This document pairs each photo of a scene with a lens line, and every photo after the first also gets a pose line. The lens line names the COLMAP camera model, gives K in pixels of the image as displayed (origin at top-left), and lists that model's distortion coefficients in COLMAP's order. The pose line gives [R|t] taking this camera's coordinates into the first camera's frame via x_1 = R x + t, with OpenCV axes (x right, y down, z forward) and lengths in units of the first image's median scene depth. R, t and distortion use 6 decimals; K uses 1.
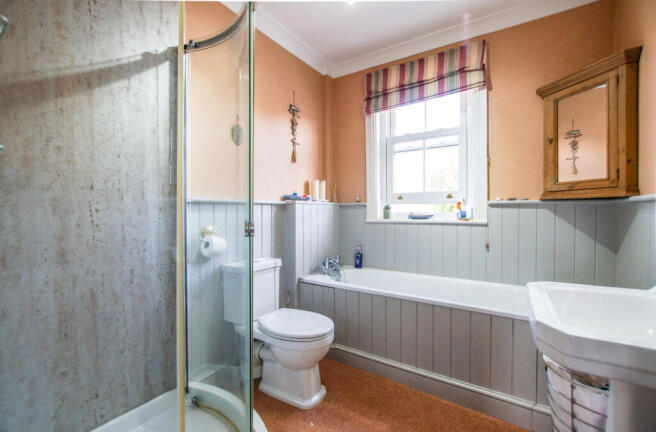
lens RADIAL K [[289.7, 0, 328.5], [0, 289.7, 212.2], [0, 0, 1]] dist [-0.020046, 0.004911]
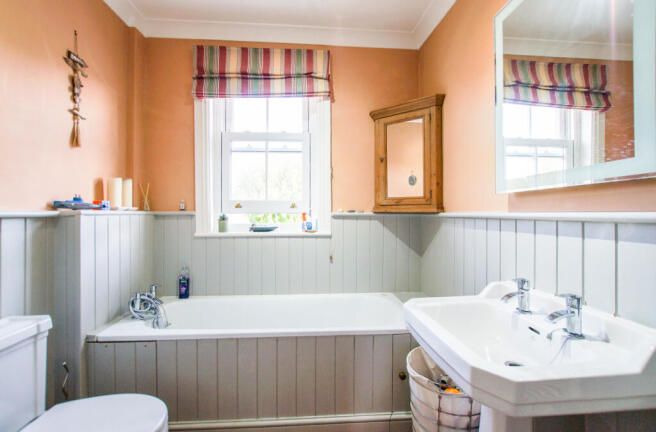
lens RADIAL K [[289.7, 0, 328.5], [0, 289.7, 212.2], [0, 0, 1]] dist [-0.020046, 0.004911]
pose [[0.794559, 0.005283, 0.607164, -0.061300], [-0.004102, 0.999986, -0.003333, -0.034663], [-0.607173, 0.000158, 0.794569, 0.198037]]
